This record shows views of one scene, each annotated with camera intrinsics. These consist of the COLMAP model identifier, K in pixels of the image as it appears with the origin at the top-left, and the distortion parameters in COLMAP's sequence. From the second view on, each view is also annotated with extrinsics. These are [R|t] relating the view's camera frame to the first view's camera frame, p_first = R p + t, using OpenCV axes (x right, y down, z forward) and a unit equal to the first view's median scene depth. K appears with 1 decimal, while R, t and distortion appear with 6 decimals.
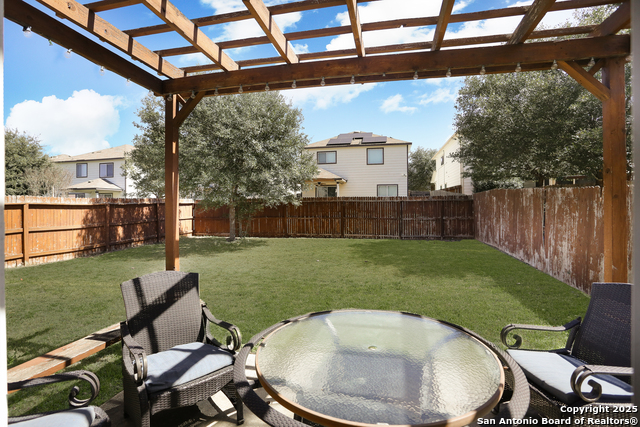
lens RADIAL K [[314.8, 0, 319.4], [0, 314.8, 208.8], [0, 0, 1]] dist [-0.022365, 0.002720]
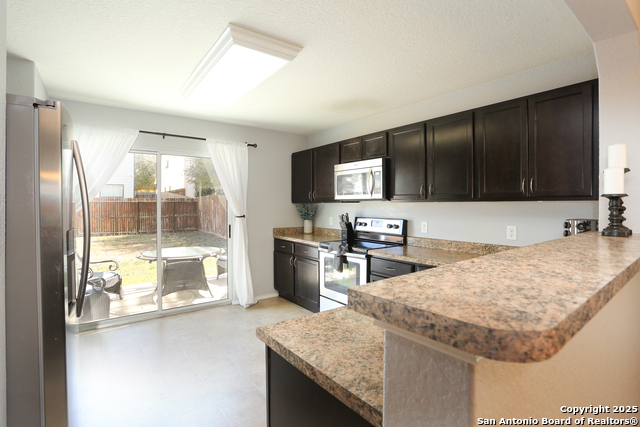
lens RADIAL K [[314.8, 0, 314.1], [0, 314.8, 205.6], [0, 0, 1]] dist [-0.022365, 0.002720]
pose [[0.677594, 0.007539, 0.735397, -0.115306], [0.003082, 0.999910, -0.013091, 0.005798], [-0.735430, 0.011137, 0.677510, -0.201773]]
